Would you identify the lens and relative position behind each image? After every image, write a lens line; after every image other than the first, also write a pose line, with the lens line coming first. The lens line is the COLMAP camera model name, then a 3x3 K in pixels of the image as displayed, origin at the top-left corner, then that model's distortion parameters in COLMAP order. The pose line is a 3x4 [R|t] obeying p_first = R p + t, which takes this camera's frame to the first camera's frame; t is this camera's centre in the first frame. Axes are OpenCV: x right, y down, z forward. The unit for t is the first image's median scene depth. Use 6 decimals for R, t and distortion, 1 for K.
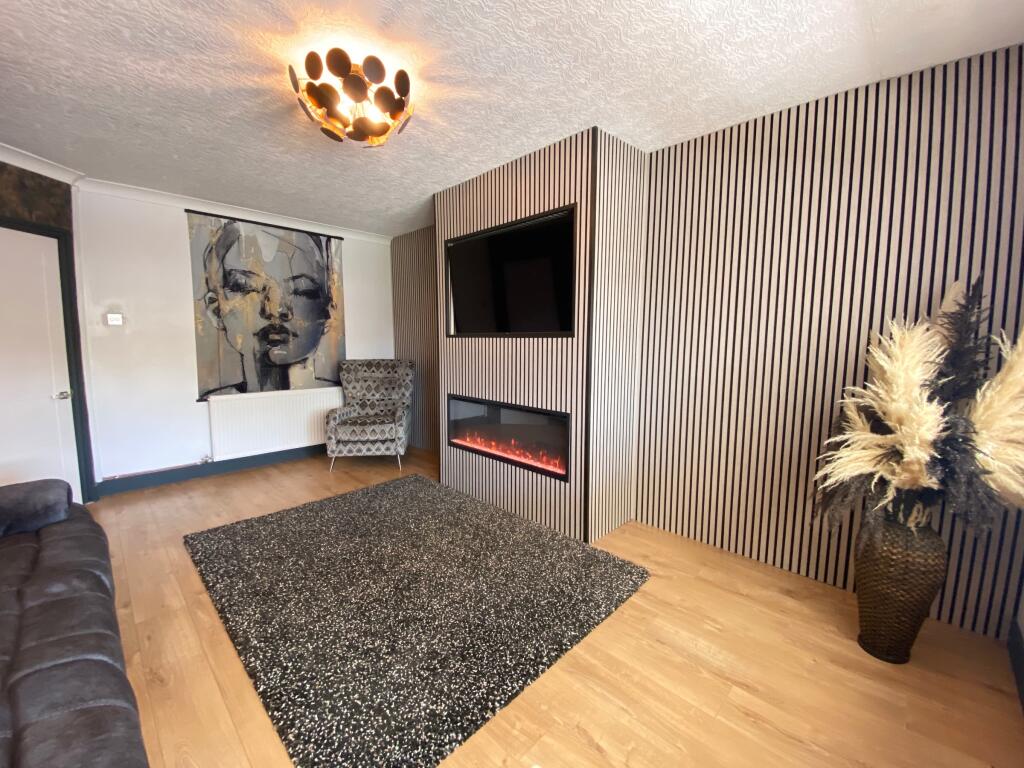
lens RADIAL K [[412.4, 0, 510.8], [0, 412.4, 381.1], [0, 0, 1]] dist [0.027520, -0.024286]
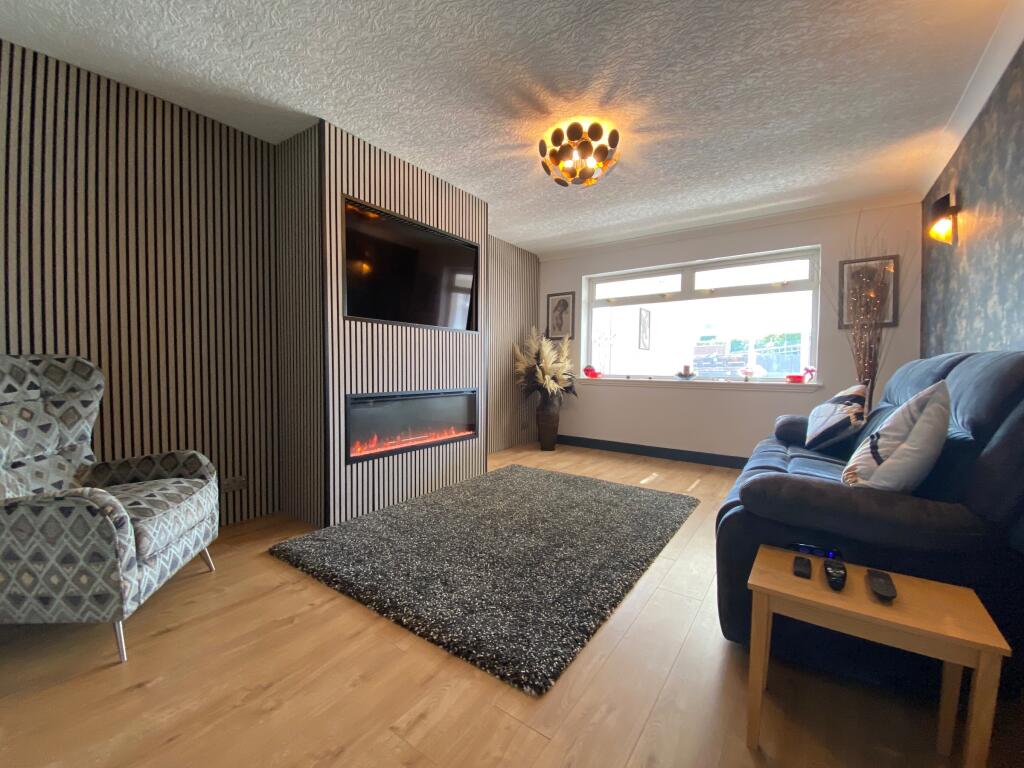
lens RADIAL K [[412.4, 0, 510.8], [0, 412.4, 381.1], [0, 0, 1]] dist [0.027520, -0.024286]
pose [[-0.150767, -0.041964, 0.987678, -0.998807], [0.093319, 0.994033, 0.056479, -0.009843], [-0.984155, 0.100684, -0.145951, 0.856971]]
